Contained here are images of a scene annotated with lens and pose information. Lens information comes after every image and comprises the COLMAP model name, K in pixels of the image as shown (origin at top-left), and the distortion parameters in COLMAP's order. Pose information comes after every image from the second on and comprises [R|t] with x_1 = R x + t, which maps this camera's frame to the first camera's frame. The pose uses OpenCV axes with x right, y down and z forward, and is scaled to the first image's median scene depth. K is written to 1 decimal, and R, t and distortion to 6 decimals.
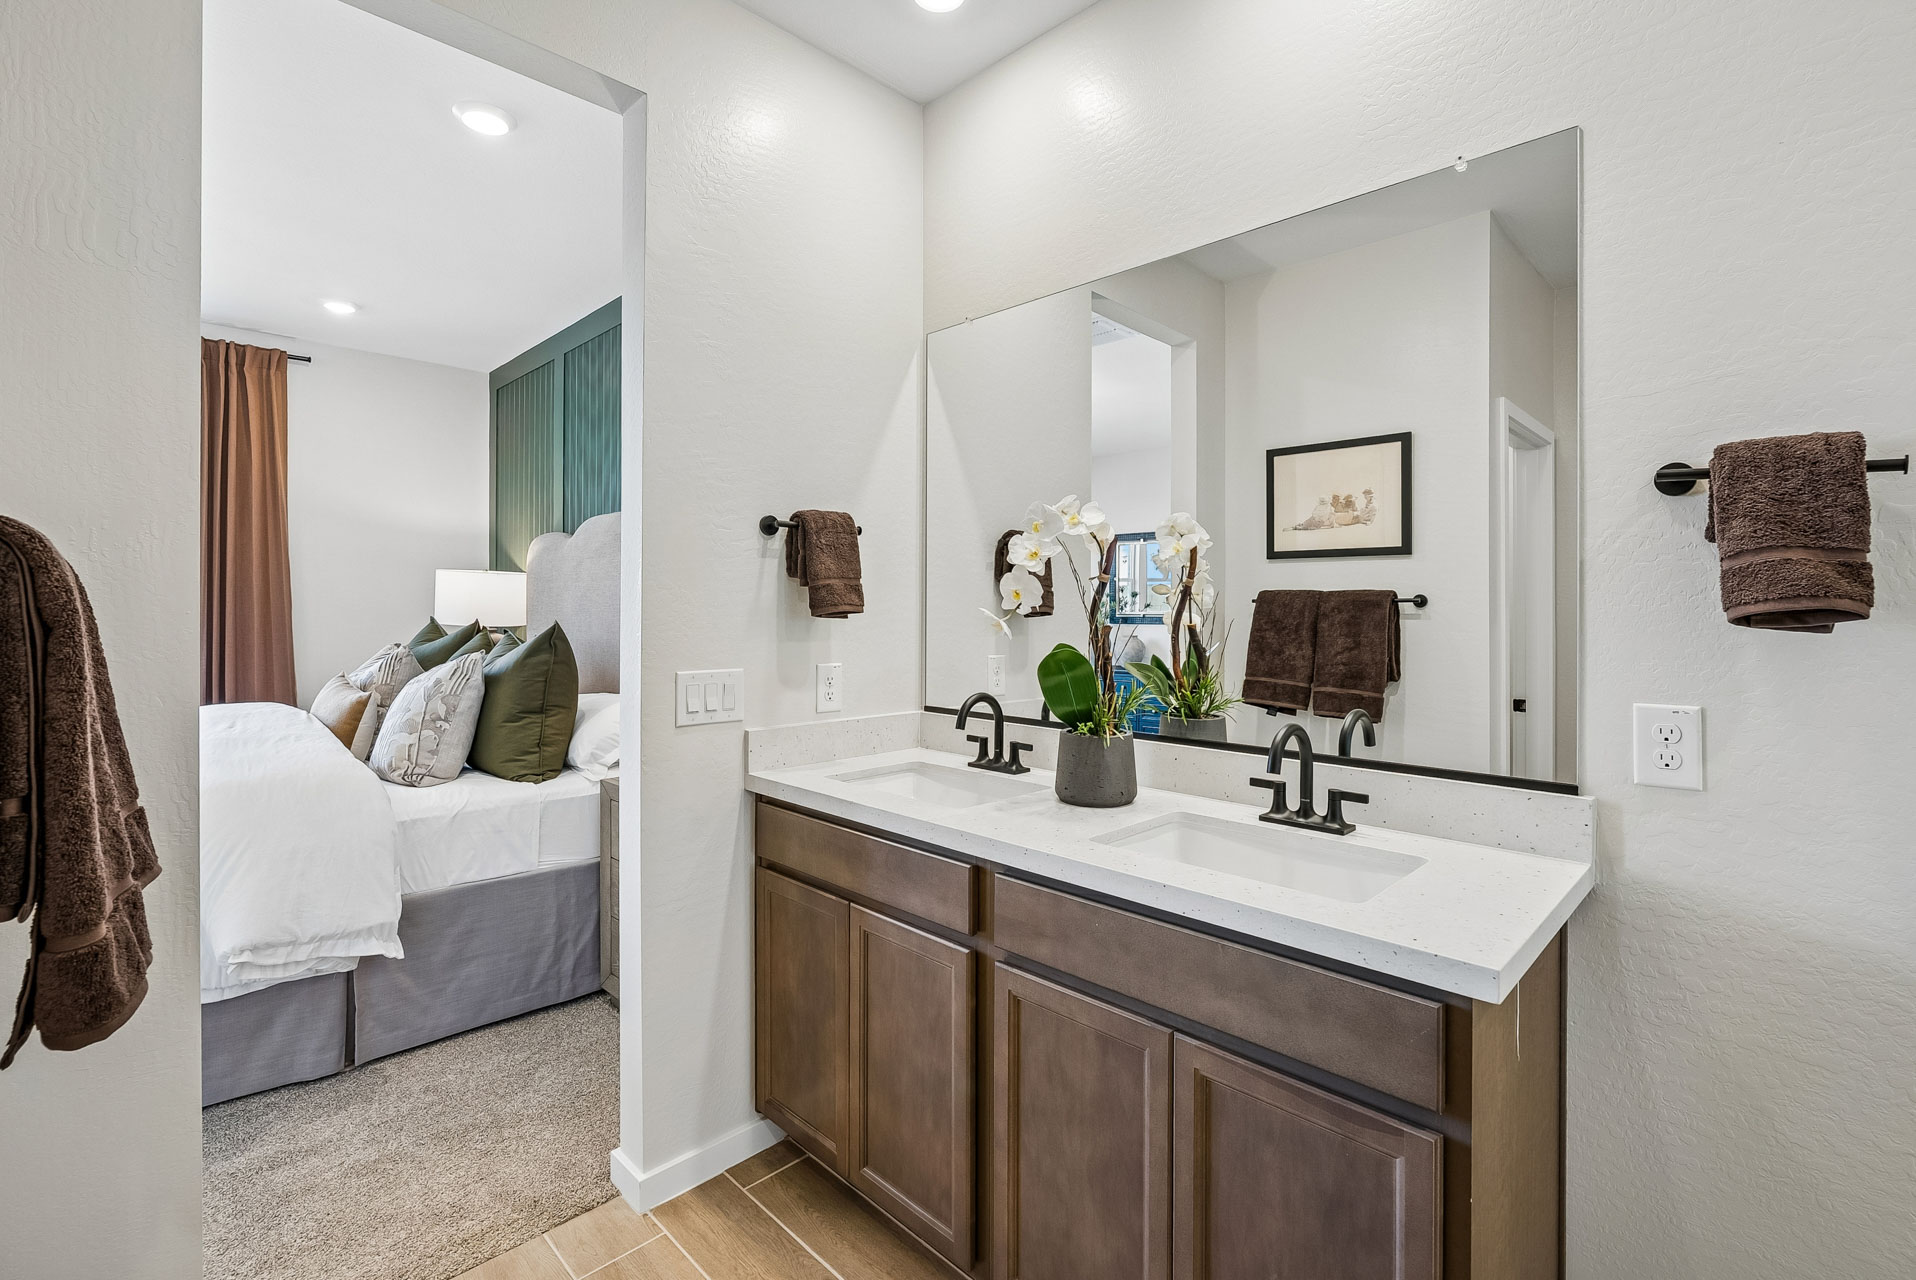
lens RADIAL K [[837.2, 0, 928.4], [0, 837.2, 603.0], [0, 0, 1]] dist [0.001751, -0.001181]
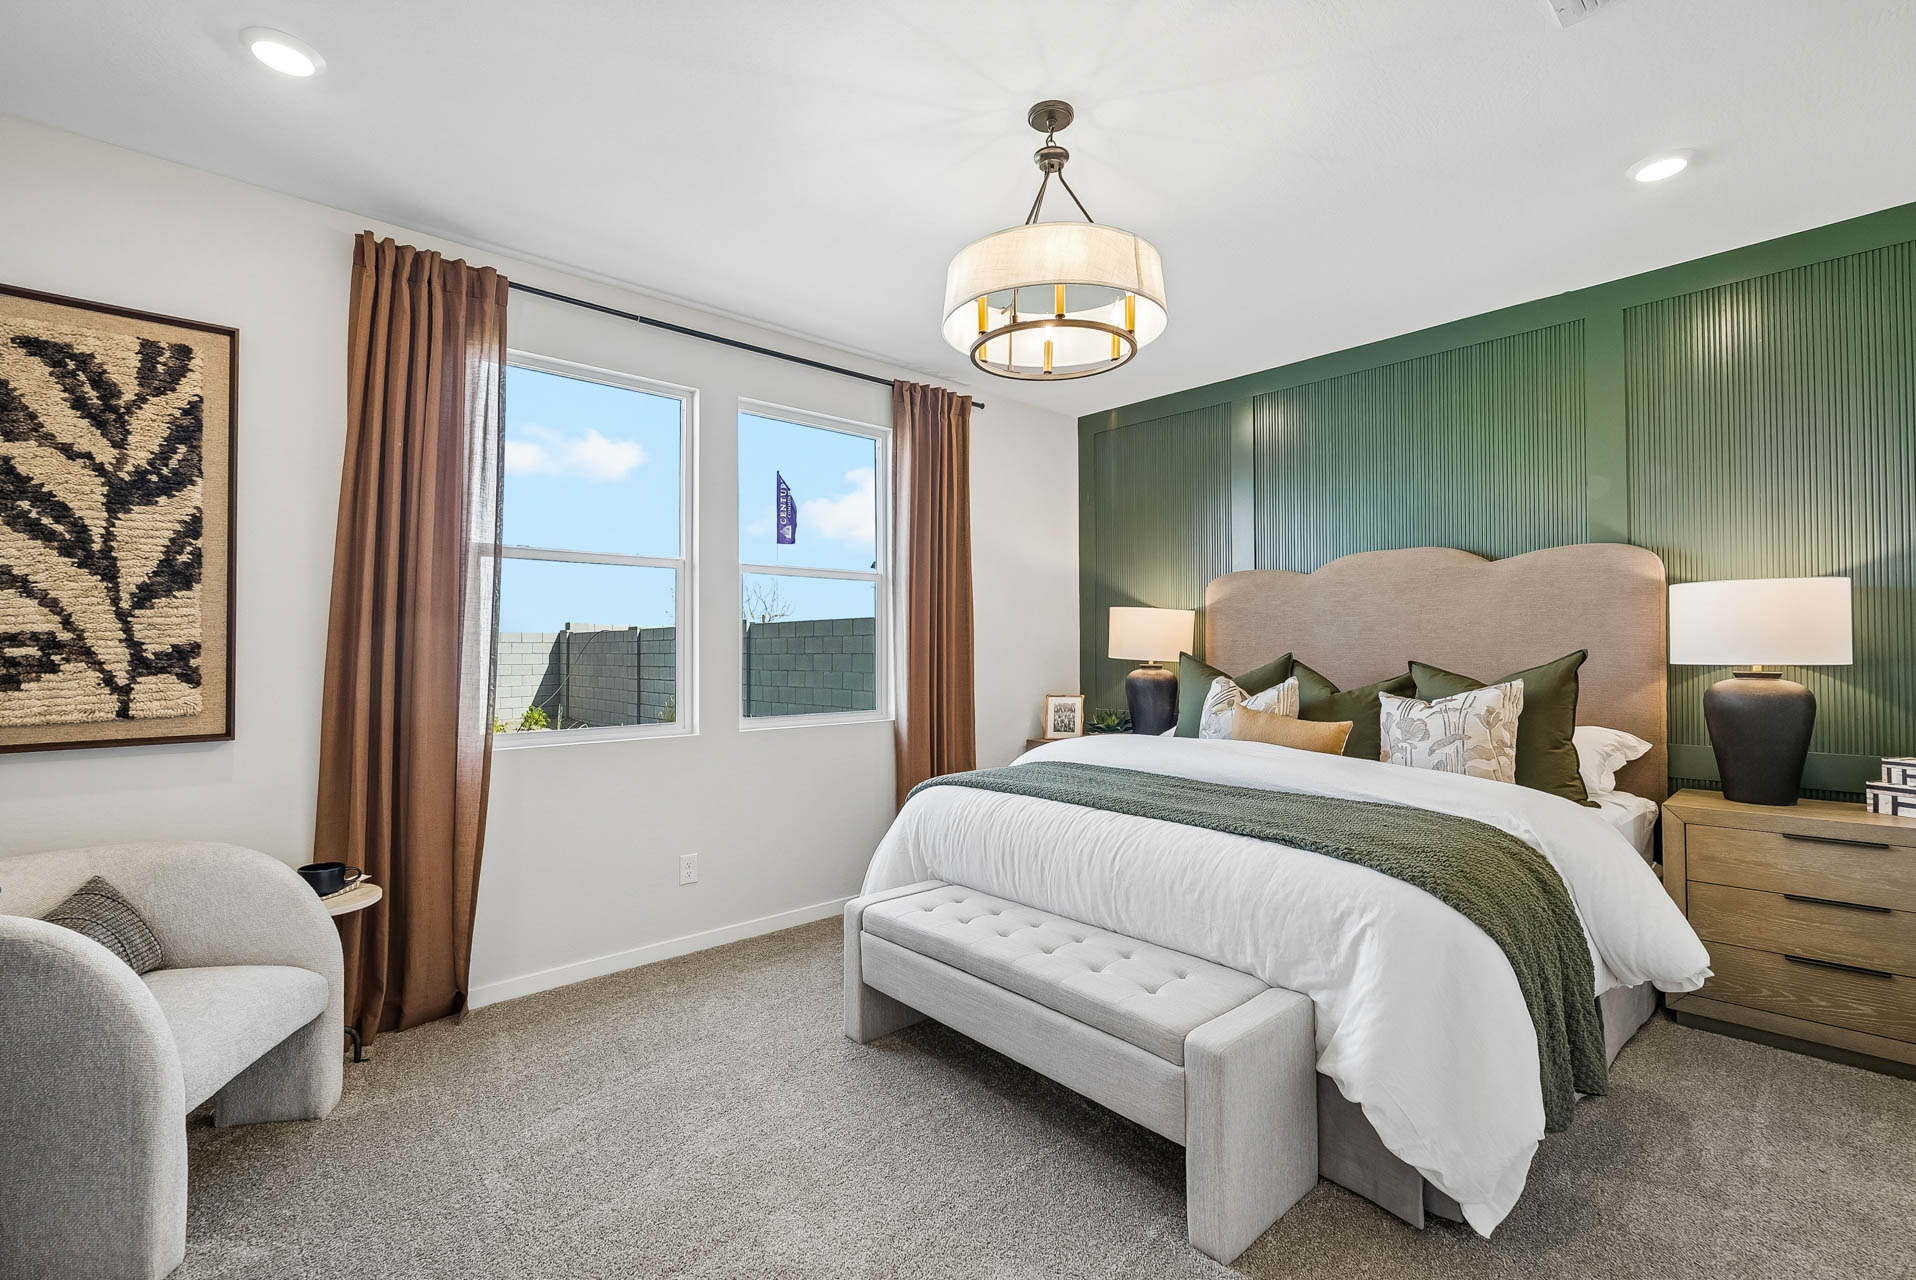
lens RADIAL K [[837.2, 0, 954.8], [0, 837.2, 635.7], [0, 0, 1]] dist [0.001751, -0.001181]
pose [[0.999238, -0.007755, -0.038246, -1.157091], [0.007164, 0.999853, -0.015566, 0.014312], [0.038361, 0.015280, 0.999147, -0.046171]]
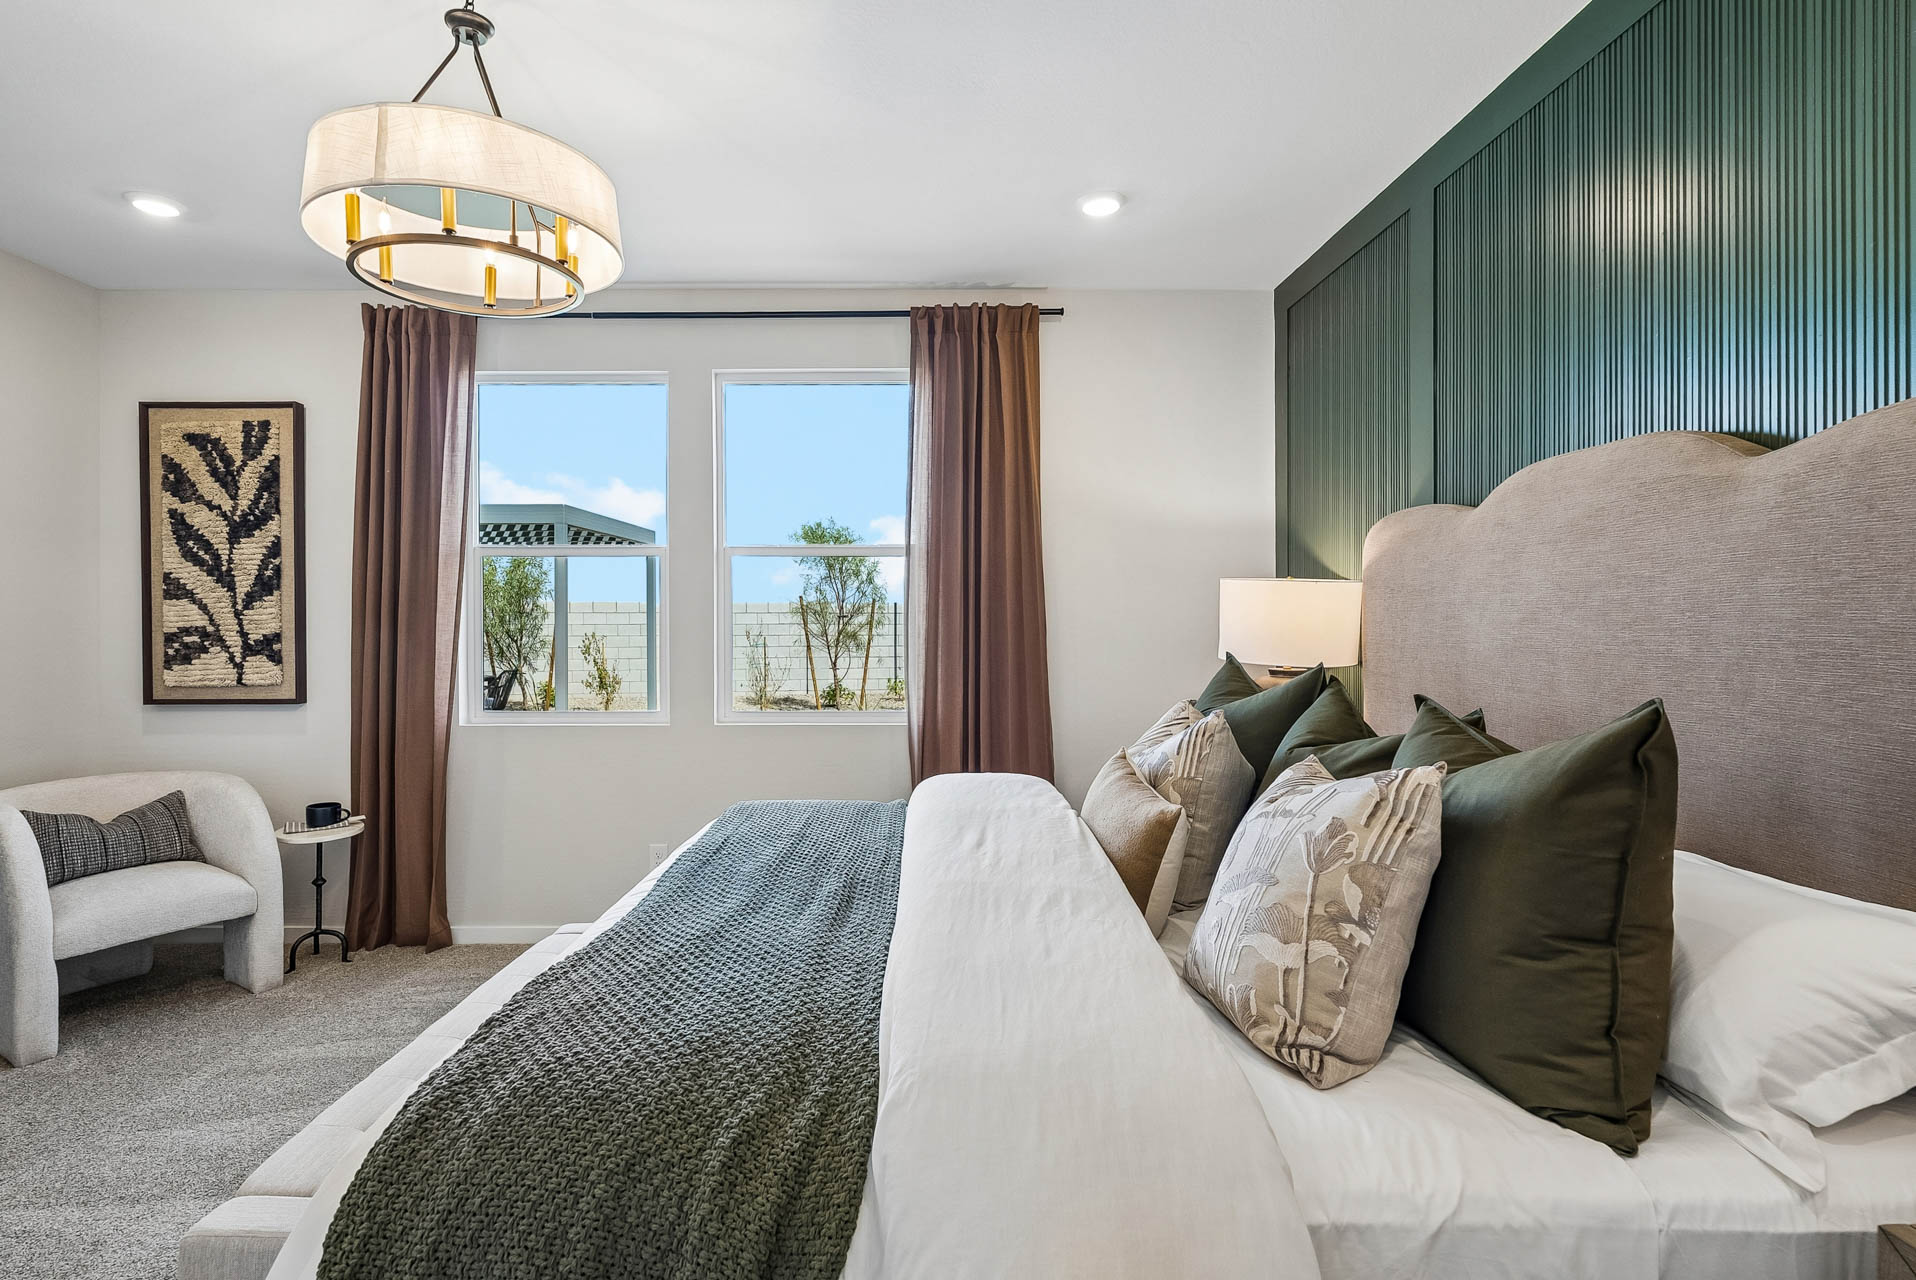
lens RADIAL K [[902.0, 0, 935.2], [0, 902.0, 616.2], [0, 0, 1]] dist [-0.006431, -0.000825]
pose [[0.726766, -0.003381, -0.686877, -0.399685], [0.005826, 0.999982, 0.001243, -0.017511], [0.686860, -0.004905, 0.726773, 0.495052]]
